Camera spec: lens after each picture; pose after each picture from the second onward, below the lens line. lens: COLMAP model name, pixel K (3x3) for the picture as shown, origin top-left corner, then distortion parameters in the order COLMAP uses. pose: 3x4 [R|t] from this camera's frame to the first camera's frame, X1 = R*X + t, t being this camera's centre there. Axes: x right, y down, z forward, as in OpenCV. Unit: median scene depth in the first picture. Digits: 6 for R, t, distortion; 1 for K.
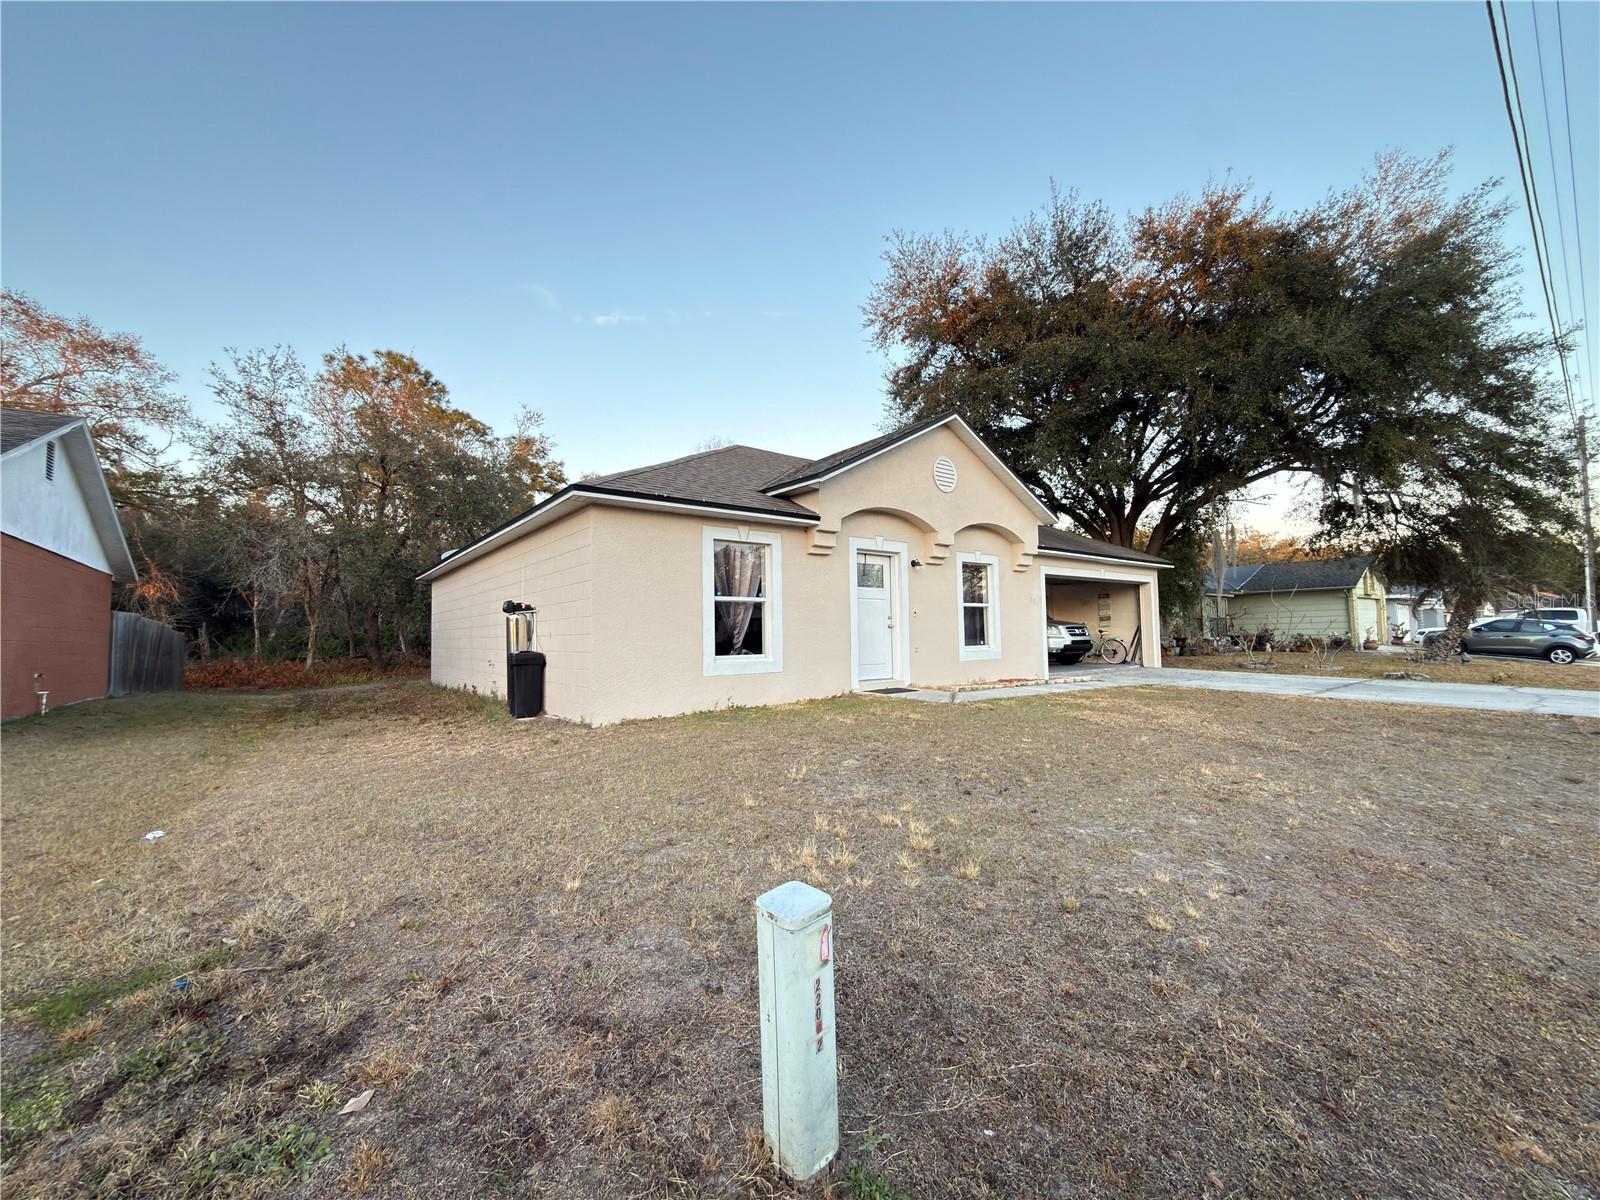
lens RADIAL K [[638.4, 0, 798.9], [0, 638.4, 596.5], [0, 0, 1]] dist [-0.000125, 0.000020]
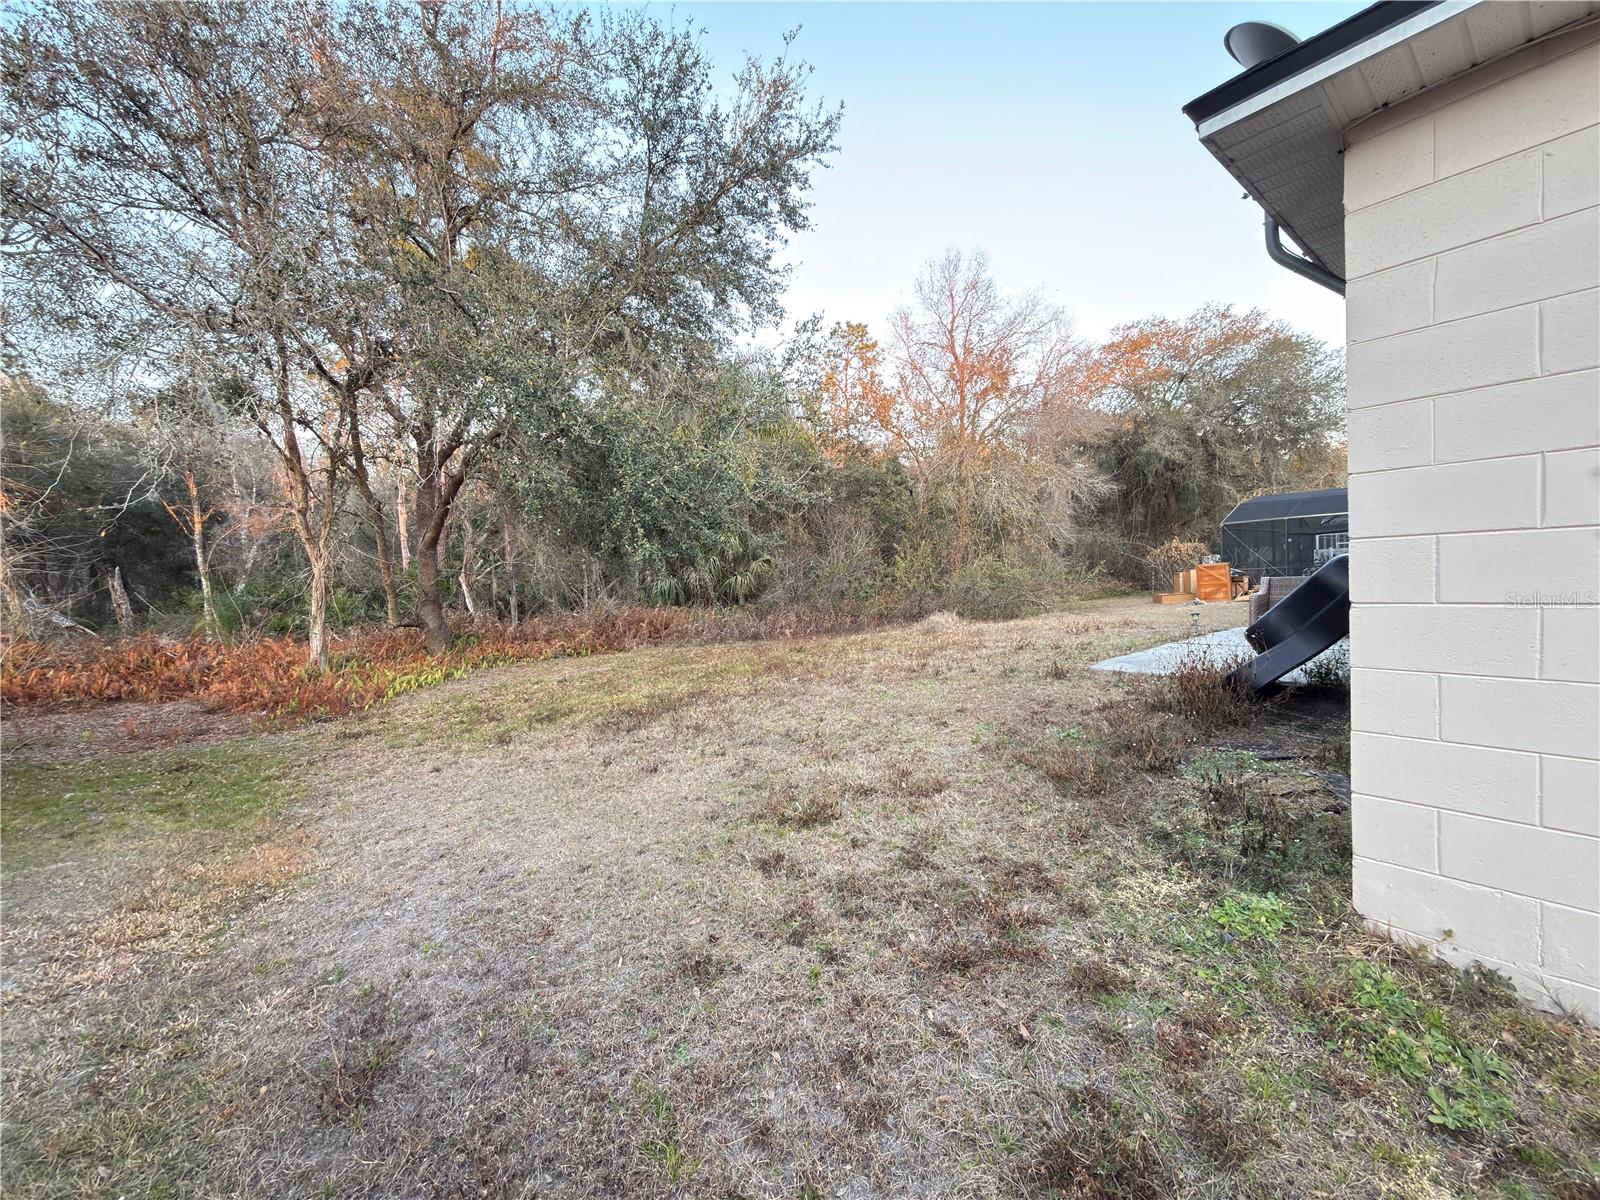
lens RADIAL K [[638.4, 0, 801.3], [0, 638.4, 606.5], [0, 0, 1]] dist [-0.000125, 0.000020]
pose [[0.999685, -0.015661, 0.019593, -0.400748], [0.013540, 0.994482, 0.104031, 0.030891], [-0.021114, -0.103733, 0.994381, 0.505435]]
